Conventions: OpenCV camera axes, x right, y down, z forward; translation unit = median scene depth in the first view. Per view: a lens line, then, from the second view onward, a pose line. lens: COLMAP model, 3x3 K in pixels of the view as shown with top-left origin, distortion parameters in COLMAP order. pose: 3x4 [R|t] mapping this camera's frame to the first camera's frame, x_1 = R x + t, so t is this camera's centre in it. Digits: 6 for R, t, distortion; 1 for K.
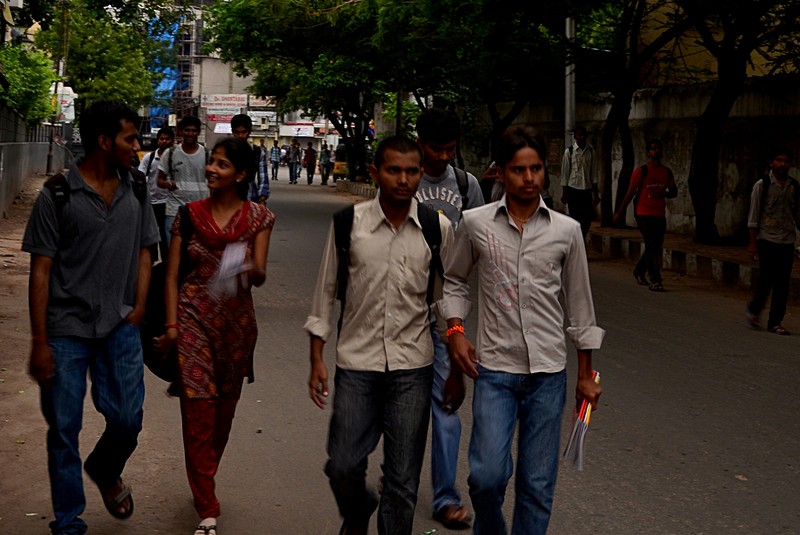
lens RADIAL K [[1043.4, 0, 400.0], [0, 1043.4, 267.5], [0, 0, 1]] dist [0.012692, 0.025404]
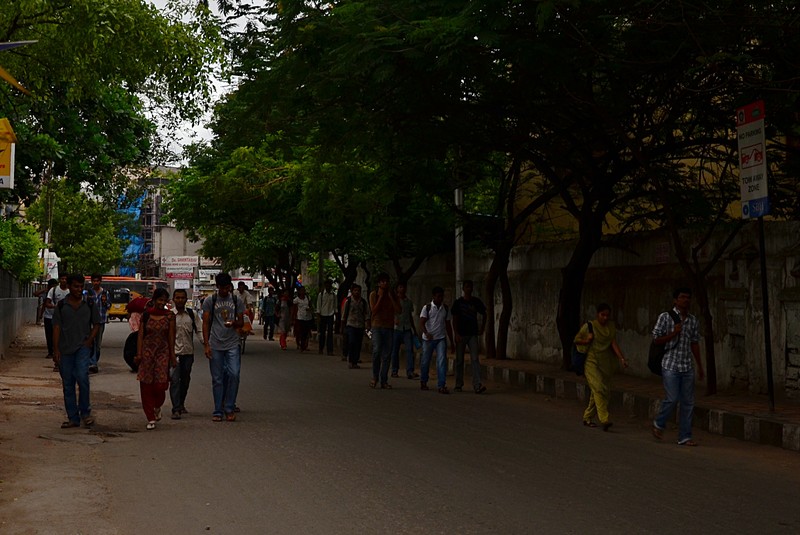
lens RADIAL K [[1043.4, 0, 400.0], [0, 1043.4, 267.5], [0, 0, 1]] dist [0.012692, 0.025404]
pose [[0.996411, -0.009147, 0.084152, -0.012132], [0.019912, 0.991576, -0.127988, 0.010624], [-0.082273, 0.129205, 0.988199, -0.236702]]
